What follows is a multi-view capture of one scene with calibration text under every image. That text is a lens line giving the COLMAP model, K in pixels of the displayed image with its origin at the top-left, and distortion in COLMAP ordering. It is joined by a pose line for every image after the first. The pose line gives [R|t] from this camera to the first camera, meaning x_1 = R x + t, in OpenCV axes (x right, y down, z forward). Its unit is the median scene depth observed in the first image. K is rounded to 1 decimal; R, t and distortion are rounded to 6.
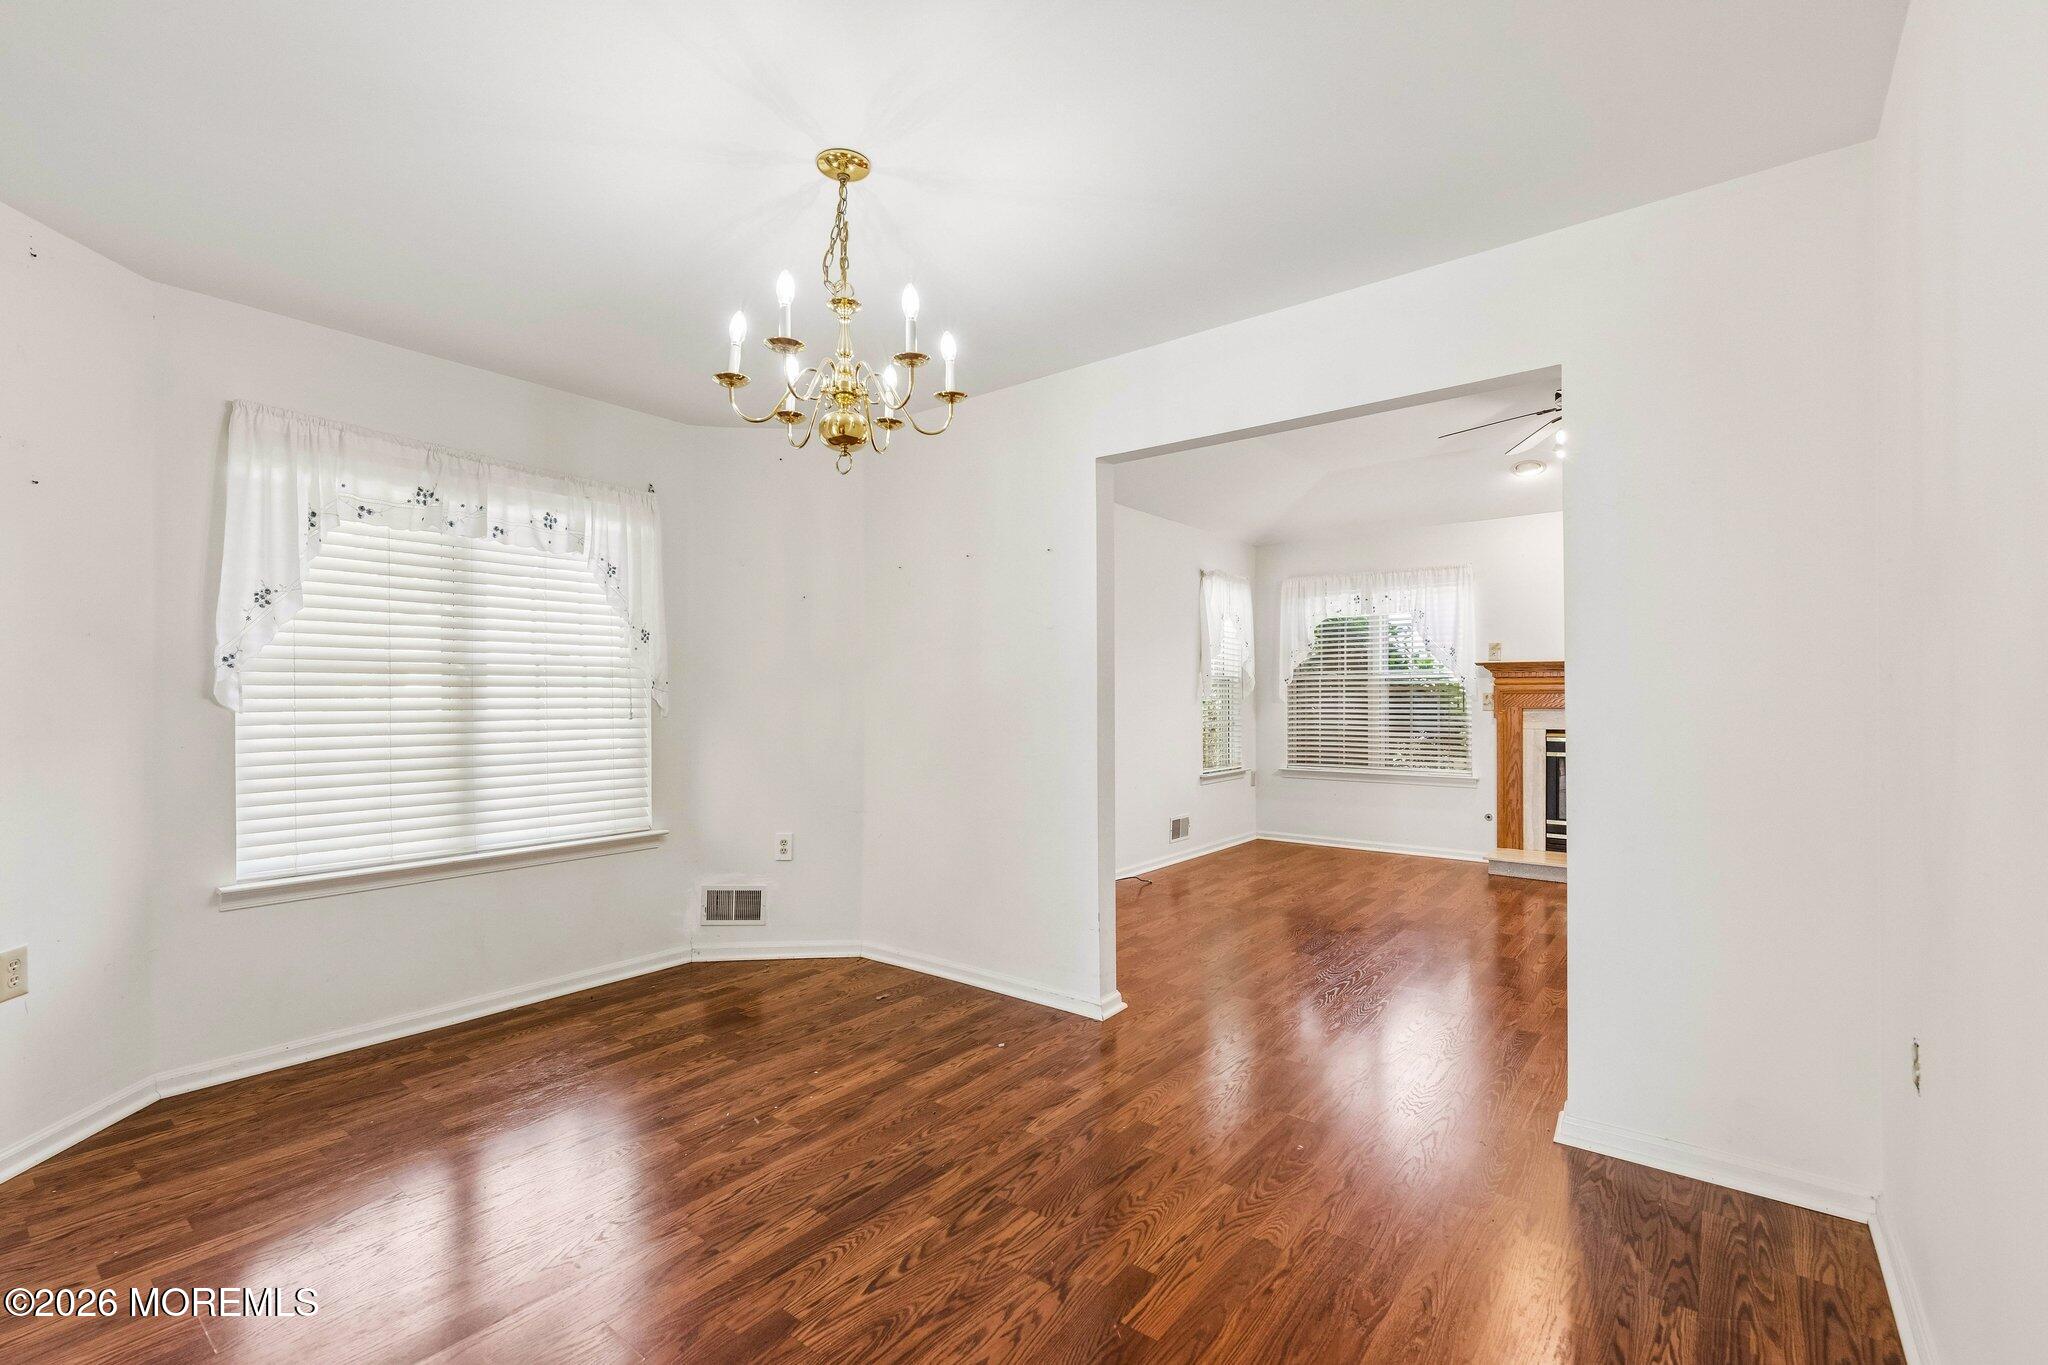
lens RADIAL K [[907.3, 0, 1021.2], [0, 907.3, 687.1], [0, 0, 1]] dist [-0.000757, -0.000286]
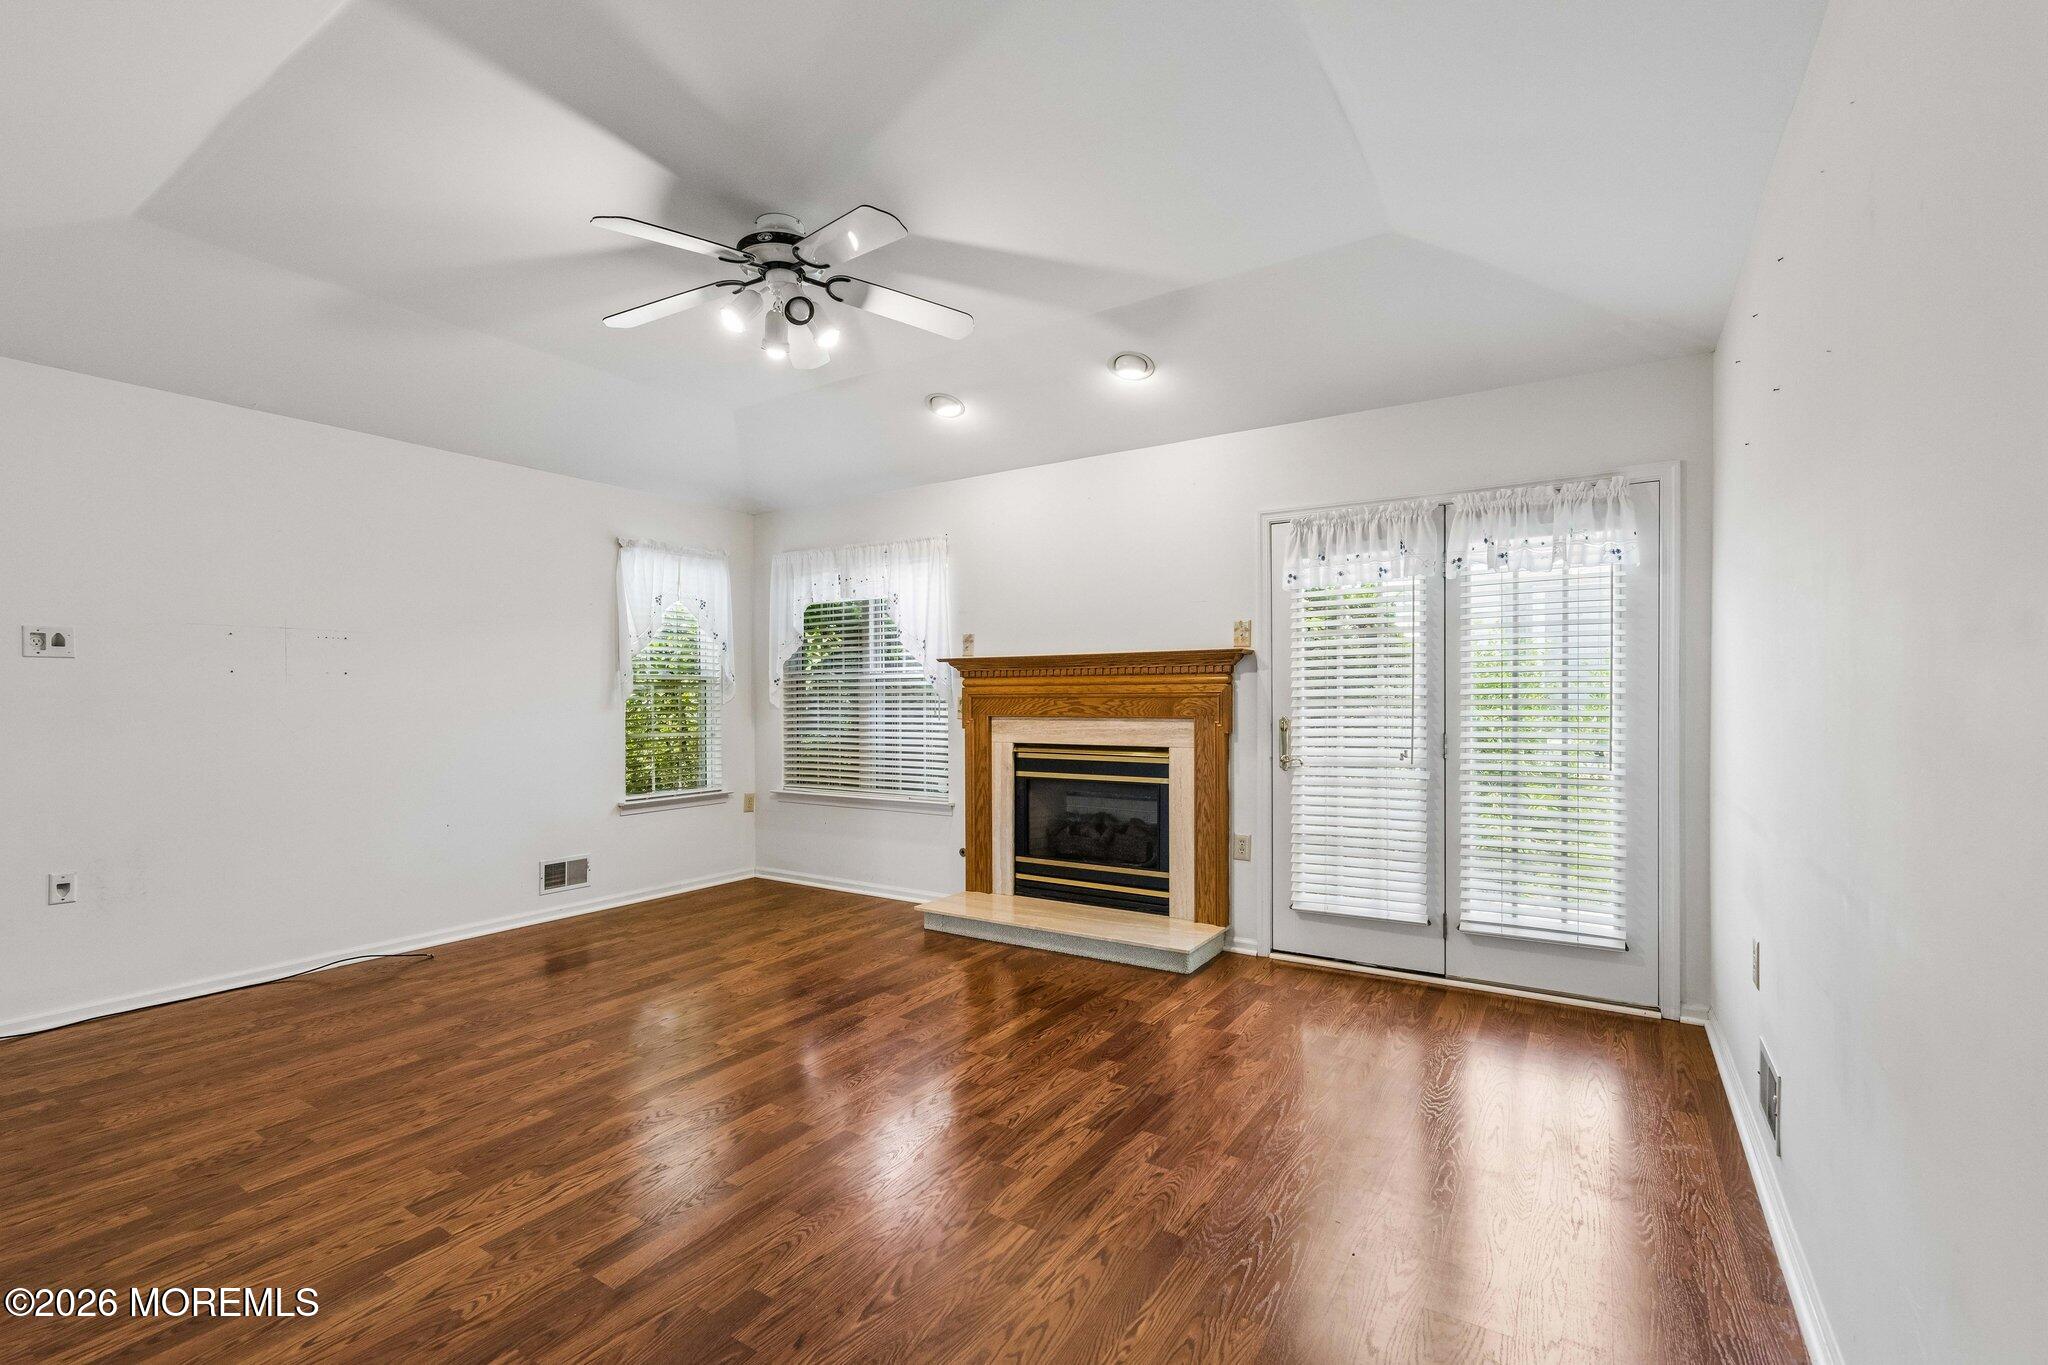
lens RADIAL K [[907.3, 0, 1019.7], [0, 907.3, 704.7], [0, 0, 1]] dist [-0.000757, -0.000286]
pose [[0.994380, -0.003985, 0.105794, 0.453012], [0.002153, 0.999846, 0.017430, -0.000208], [-0.105847, -0.017104, 0.994235, 0.191066]]
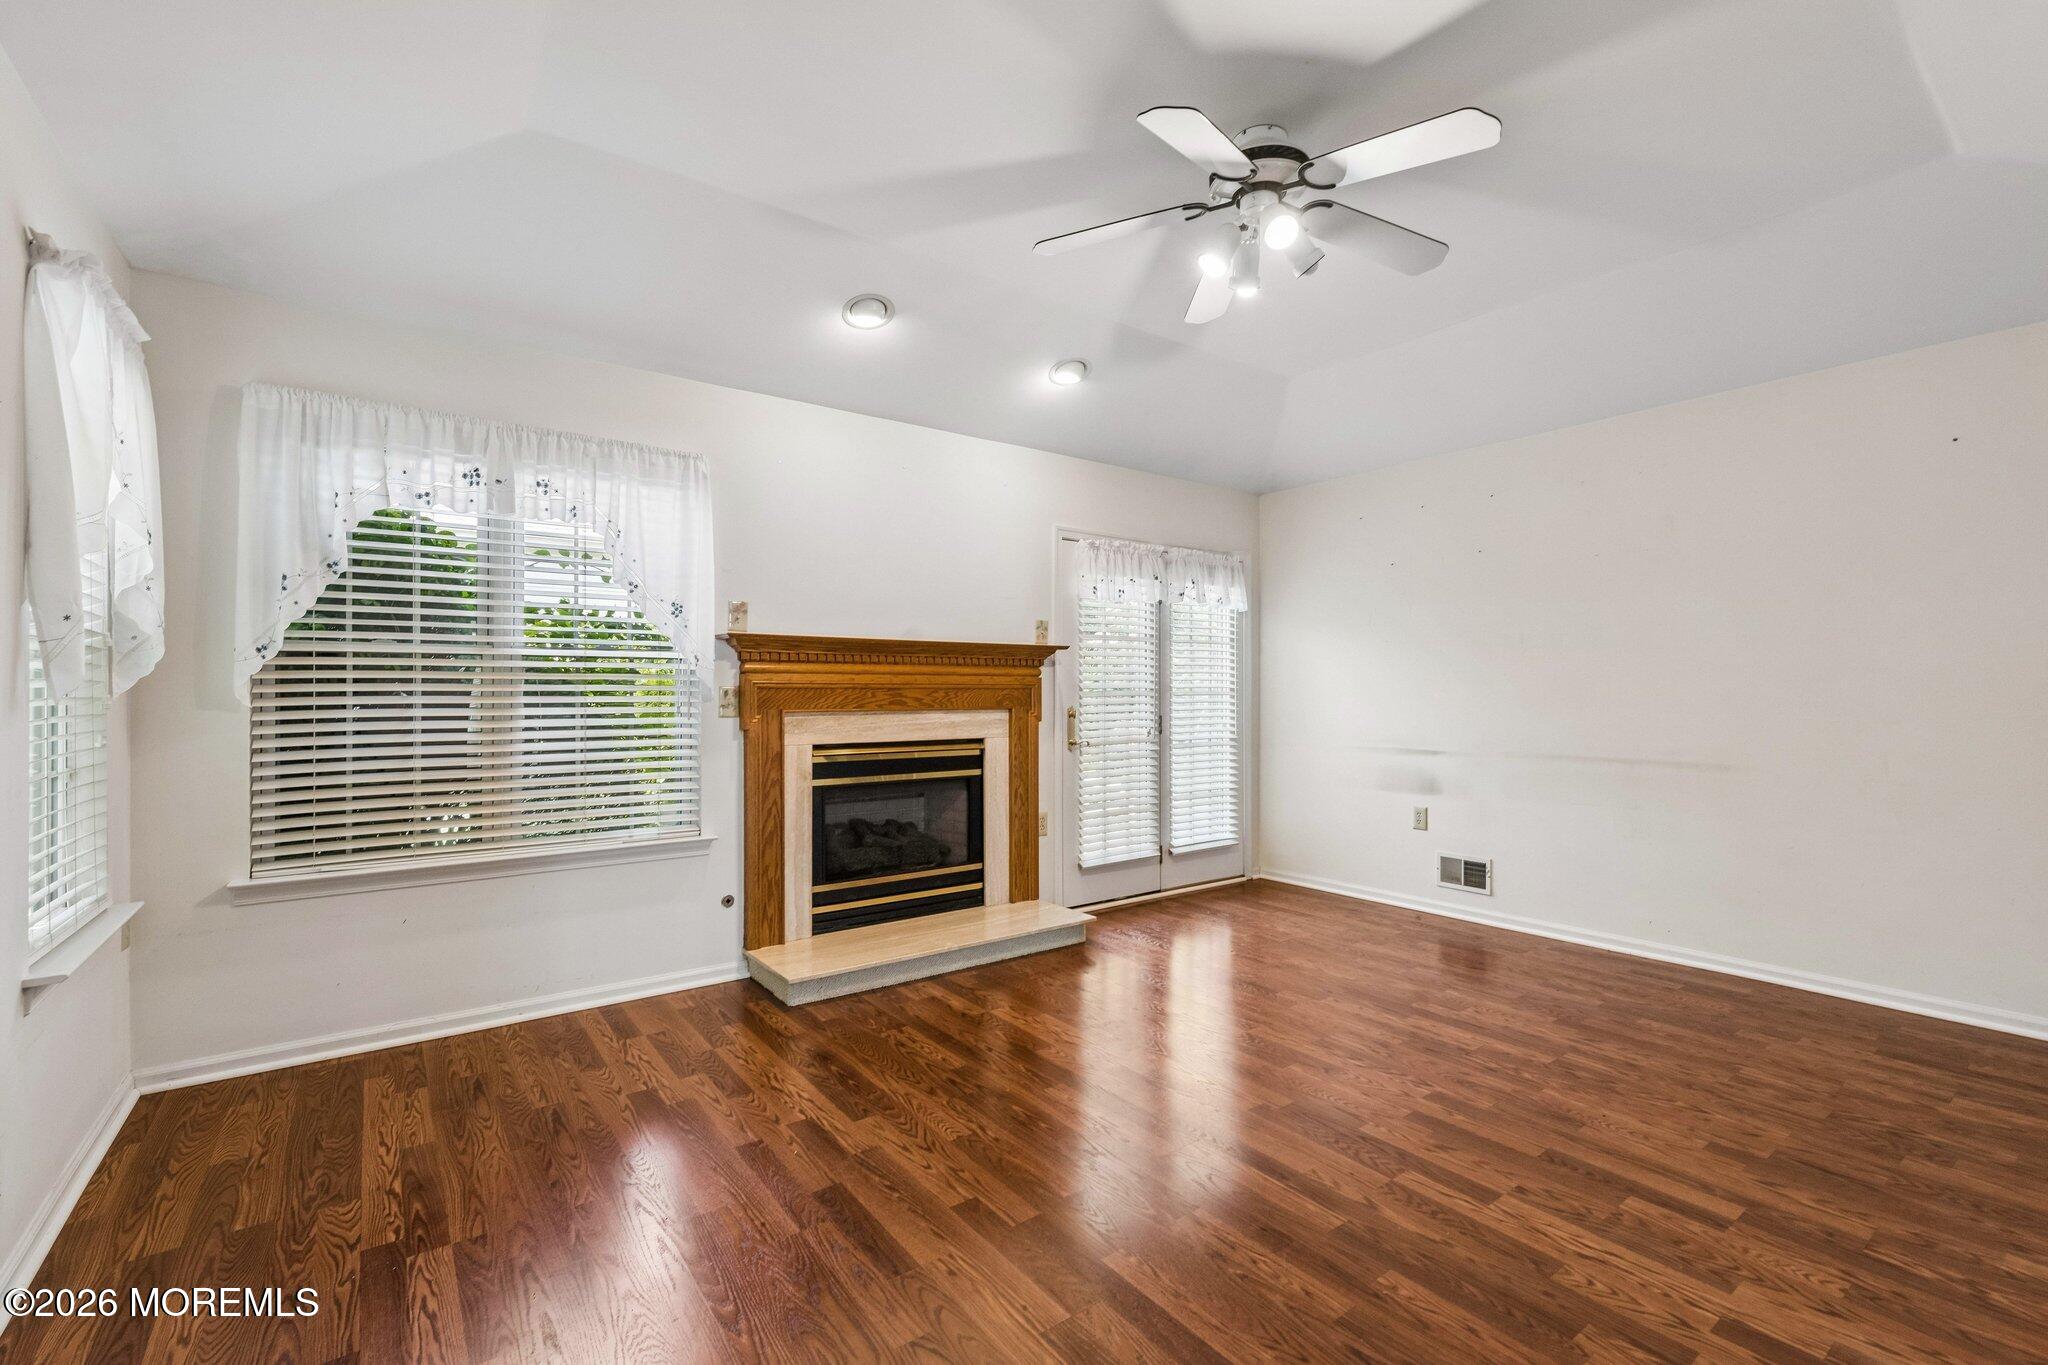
lens RADIAL K [[907.3, 0, 1014.8], [0, 907.3, 694.5], [0, 0, 1]] dist [-0.000757, -0.000286]
pose [[0.241202, -0.004788, 0.970463, -0.001144], [-0.009799, 0.999925, 0.007369, 0.005235], [-0.970425, -0.011287, 0.241137, 0.643856]]
